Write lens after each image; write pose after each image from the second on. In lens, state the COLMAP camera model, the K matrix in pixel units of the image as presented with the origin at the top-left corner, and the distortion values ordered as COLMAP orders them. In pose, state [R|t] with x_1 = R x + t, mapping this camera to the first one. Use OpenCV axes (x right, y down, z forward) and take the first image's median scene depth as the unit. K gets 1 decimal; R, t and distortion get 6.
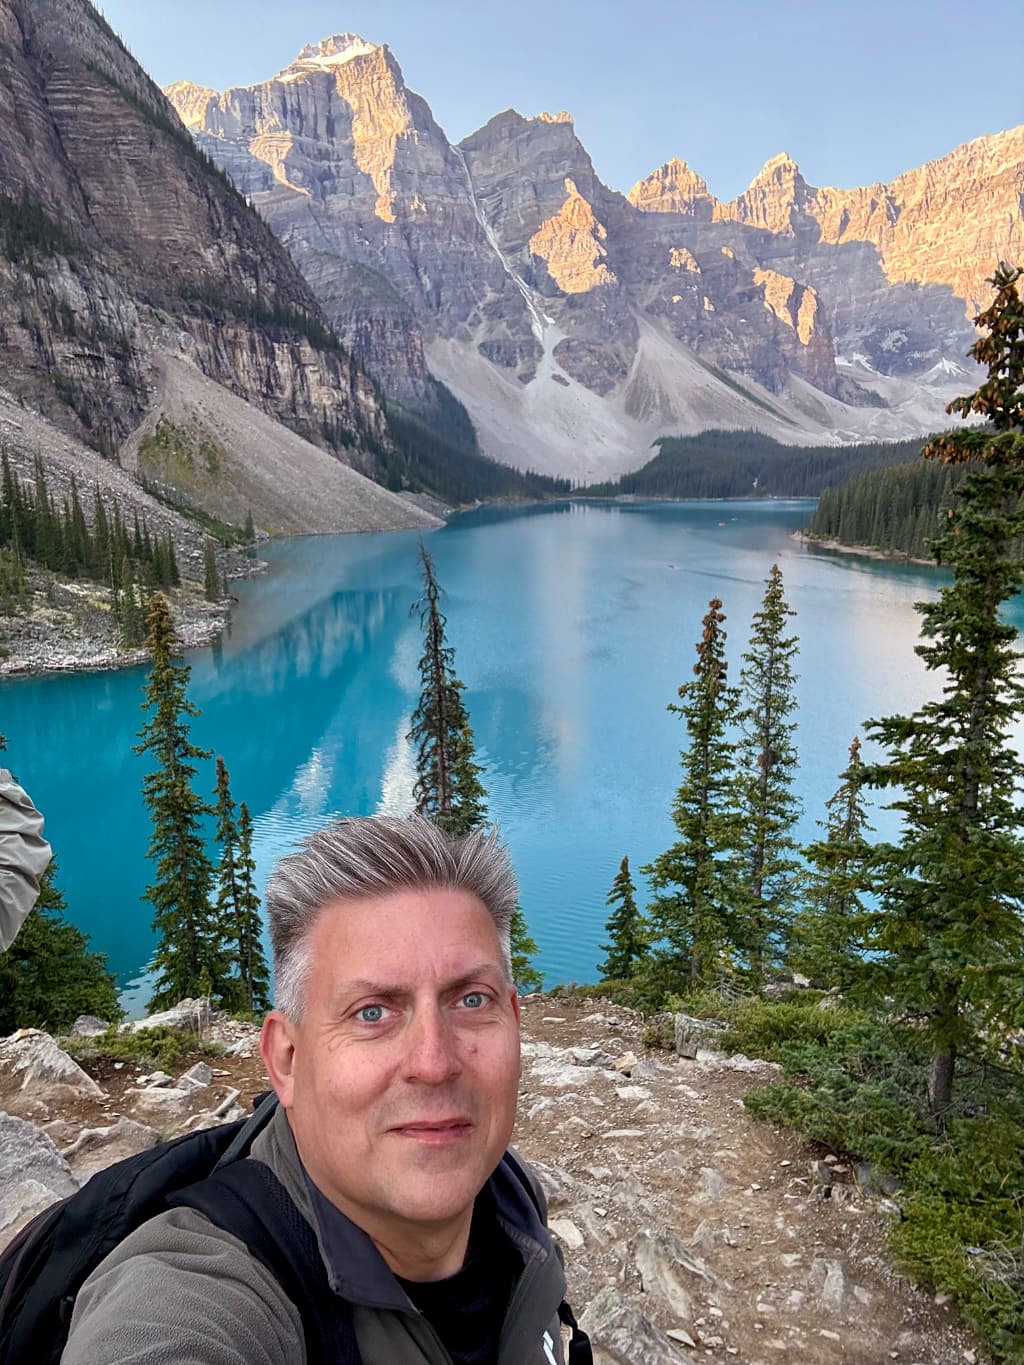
lens RADIAL K [[952.2, 0, 515.0], [0, 952.2, 695.7], [0, 0, 1]] dist [0.048403, -0.058539]
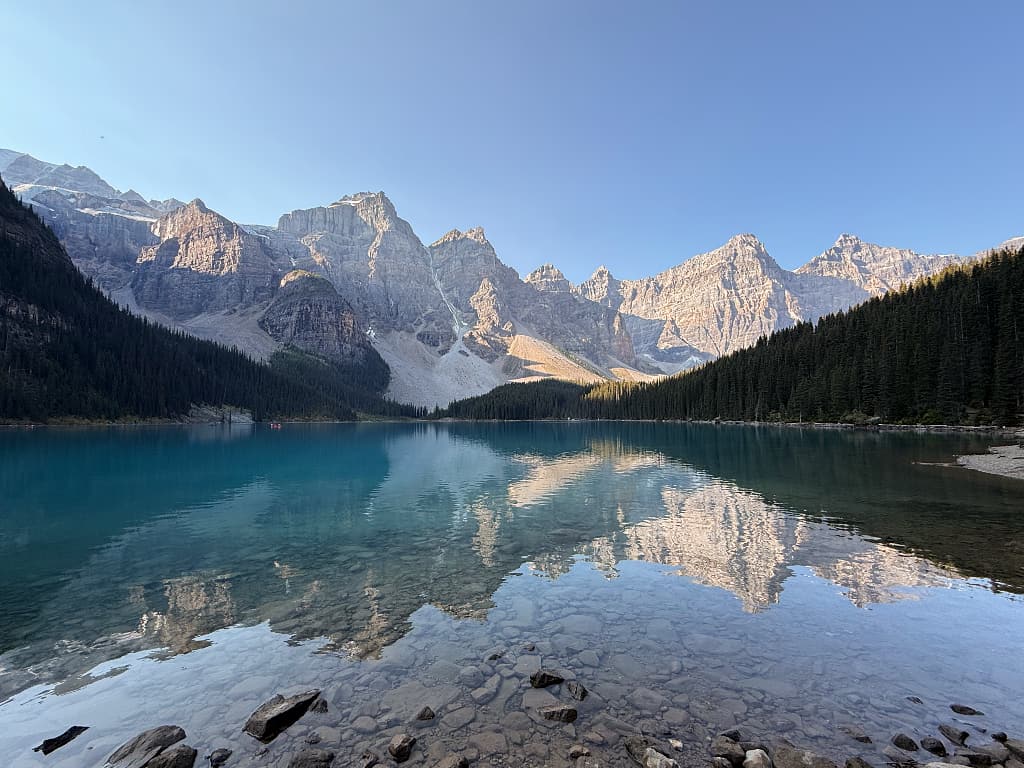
lens RADIAL K [[474.0, 0, 470.6], [0, 474.0, 395.6], [0, 0, 1]] dist [0.000896, -0.000242]
pose [[0.999722, 0.003077, -0.023397, 0.064532], [-0.009236, 0.963388, -0.267952, -0.037470], [0.021716, 0.268093, 0.963148, 0.205035]]
